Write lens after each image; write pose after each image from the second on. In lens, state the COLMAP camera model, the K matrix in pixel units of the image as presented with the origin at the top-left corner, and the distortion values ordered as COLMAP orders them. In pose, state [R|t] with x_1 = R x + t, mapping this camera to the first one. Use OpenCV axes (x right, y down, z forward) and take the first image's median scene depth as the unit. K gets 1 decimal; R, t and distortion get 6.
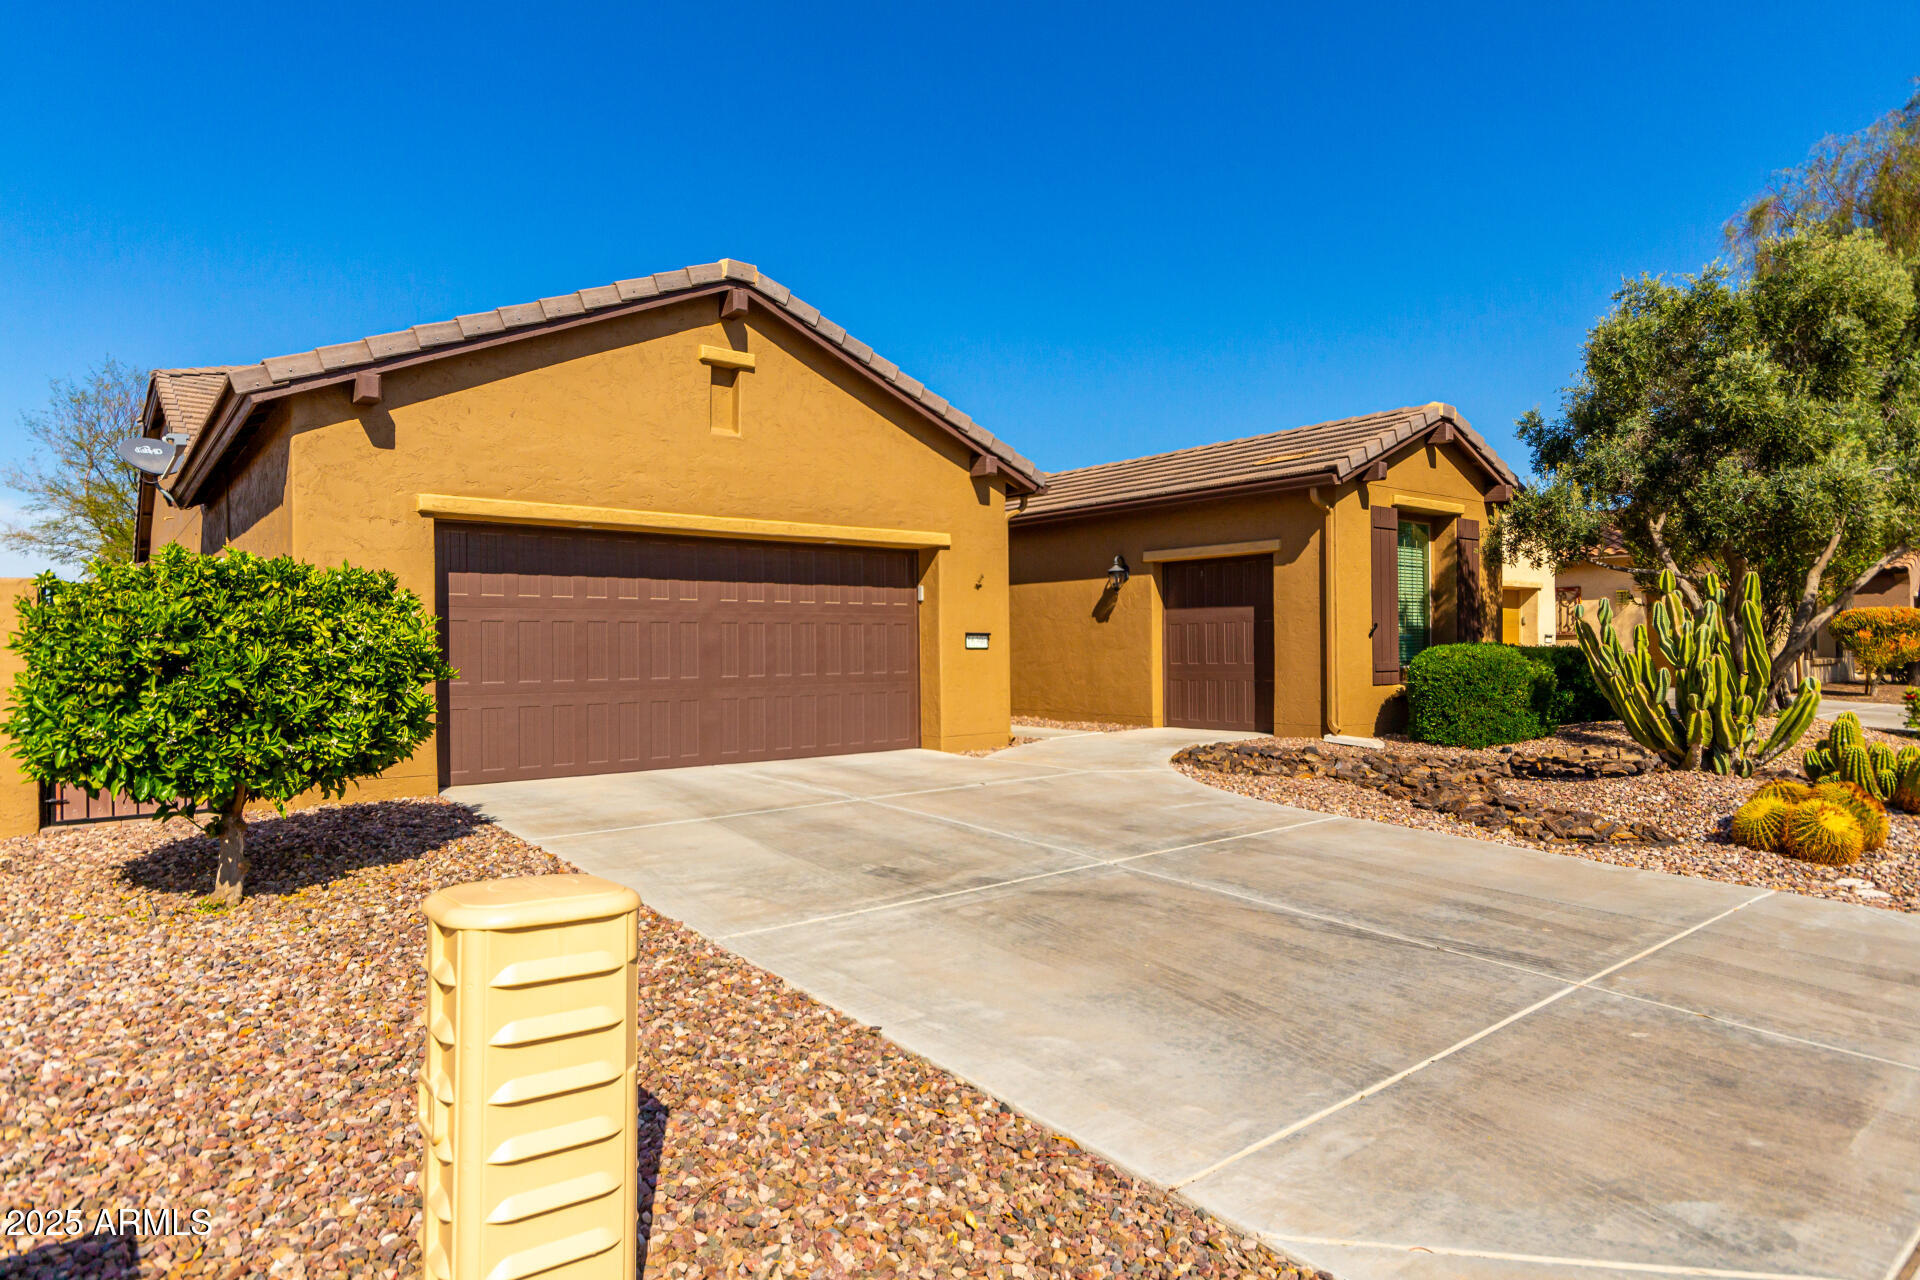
lens RADIAL K [[1063.0, 0, 943.8], [0, 1063.0, 643.3], [0, 0, 1]] dist [-0.002346, -0.000343]
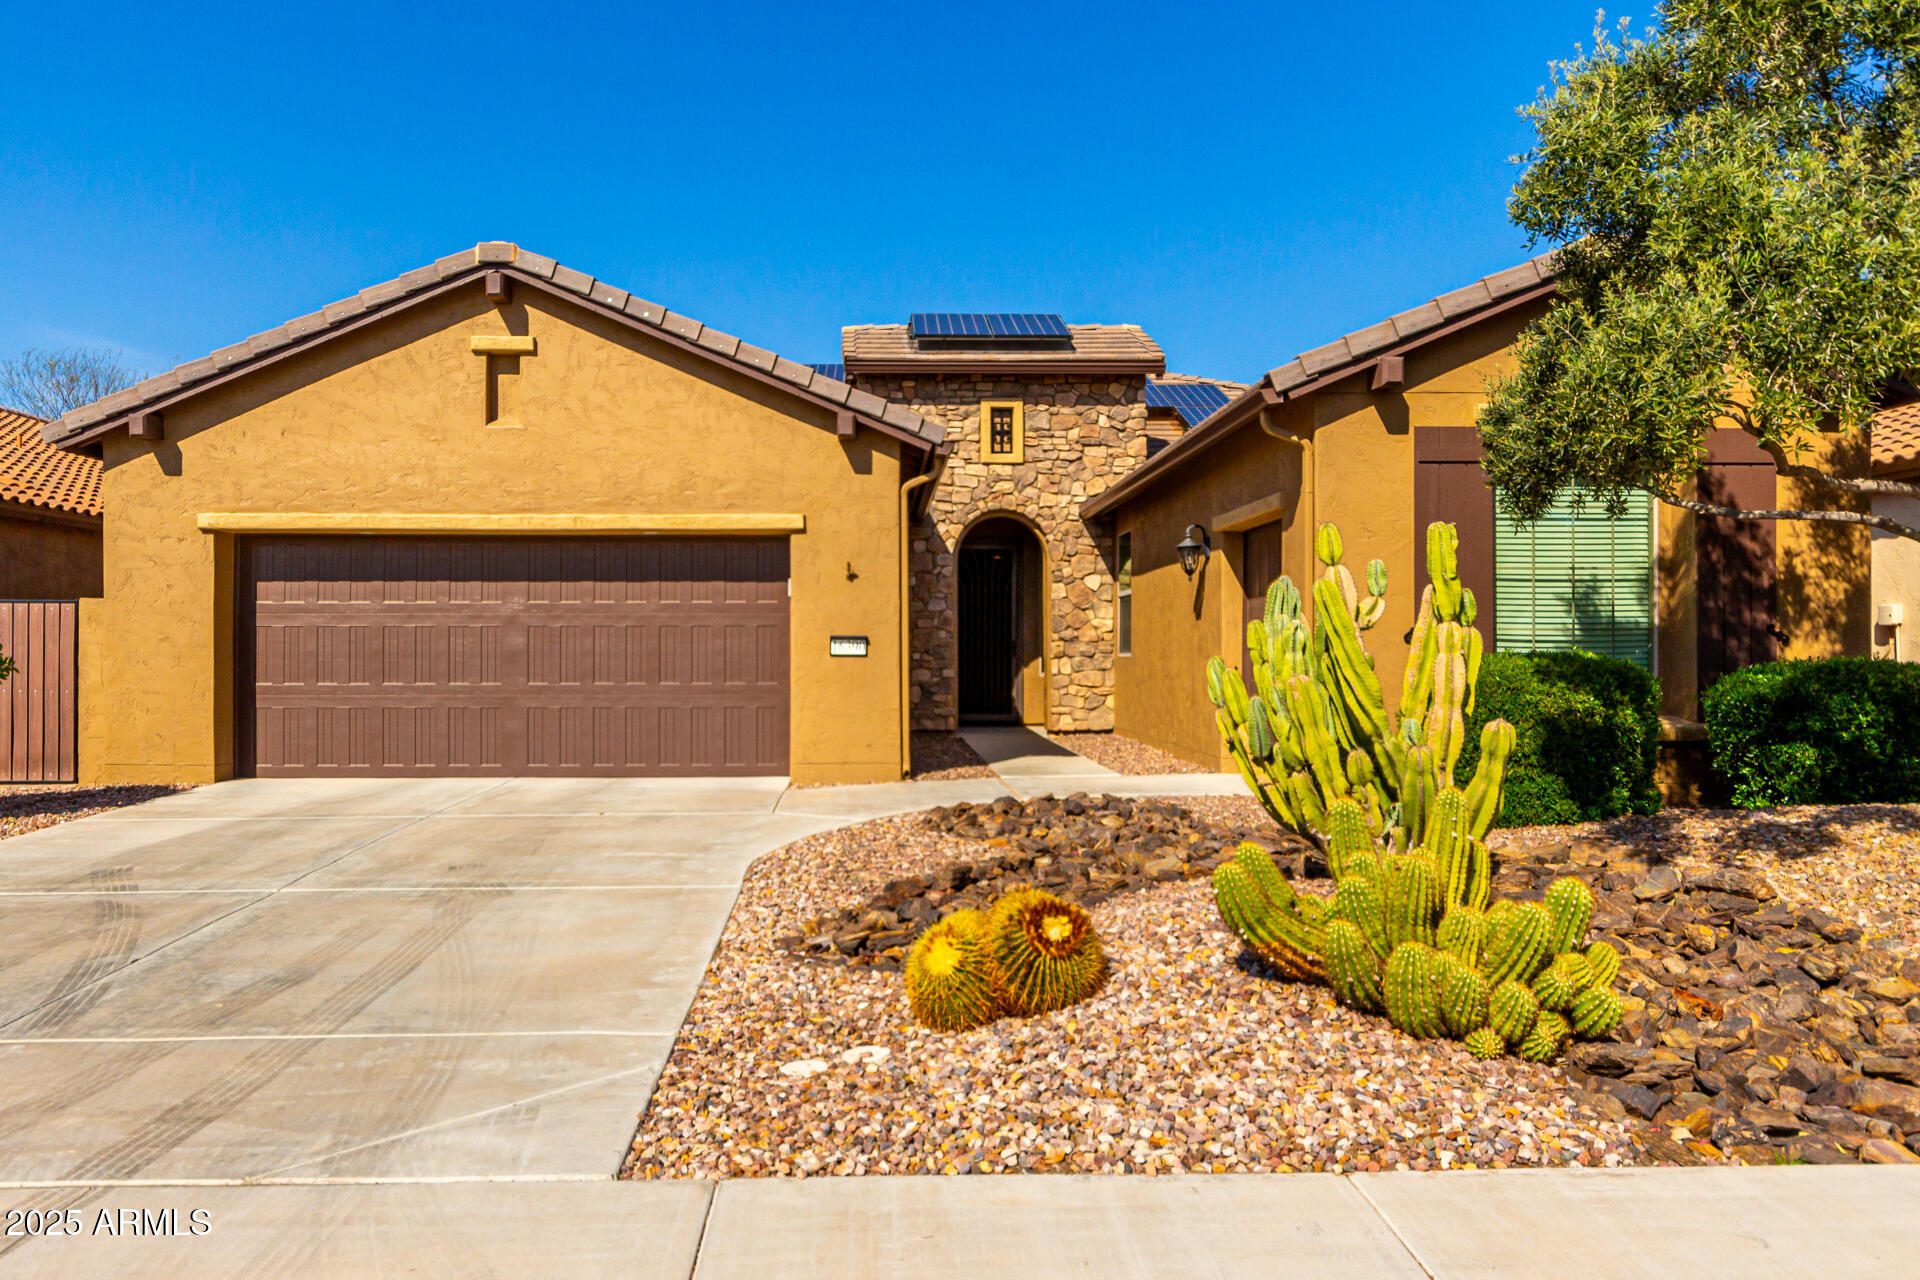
lens RADIAL K [[1404.7, 0, 925.3], [0, 1404.7, 639.4], [0, 0, 1]] dist [-0.003662, 0.002559]
pose [[0.801124, -0.000085, -0.598499, 0.748931], [-0.002780, 0.999989, -0.003864, -0.003559], [0.598492, 0.004760, 0.801114, 0.204594]]
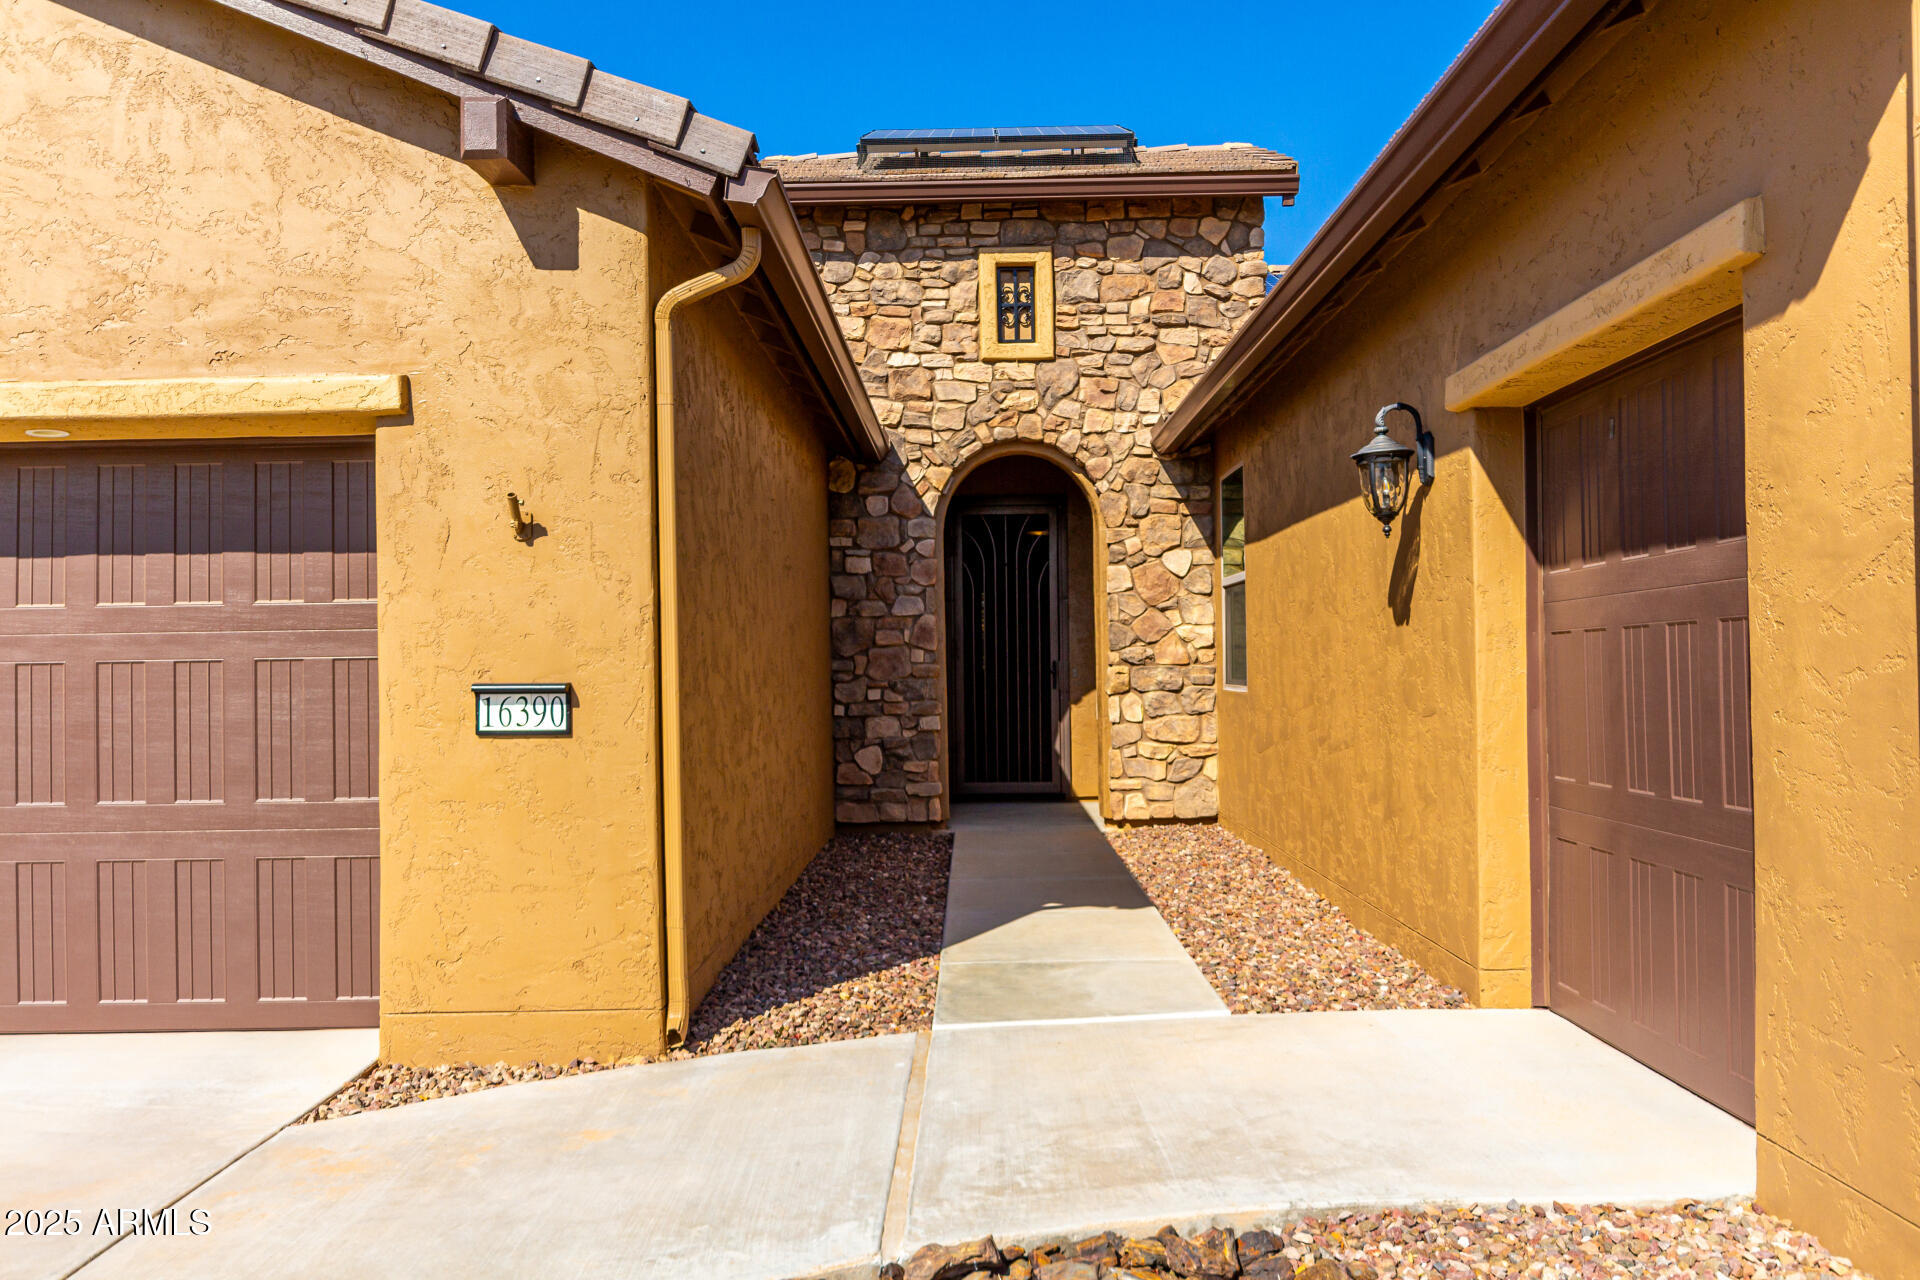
lens RADIAL K [[1433.1, 0, 982.7], [0, 1433.1, 641.9], [0, 0, 1]] dist [-0.004472, 0.001048]
pose [[0.780358, -0.014613, -0.625162, 0.421964], [0.013134, 0.999889, -0.006978, -0.018281], [0.625194, -0.002765, 0.780464, 0.803628]]
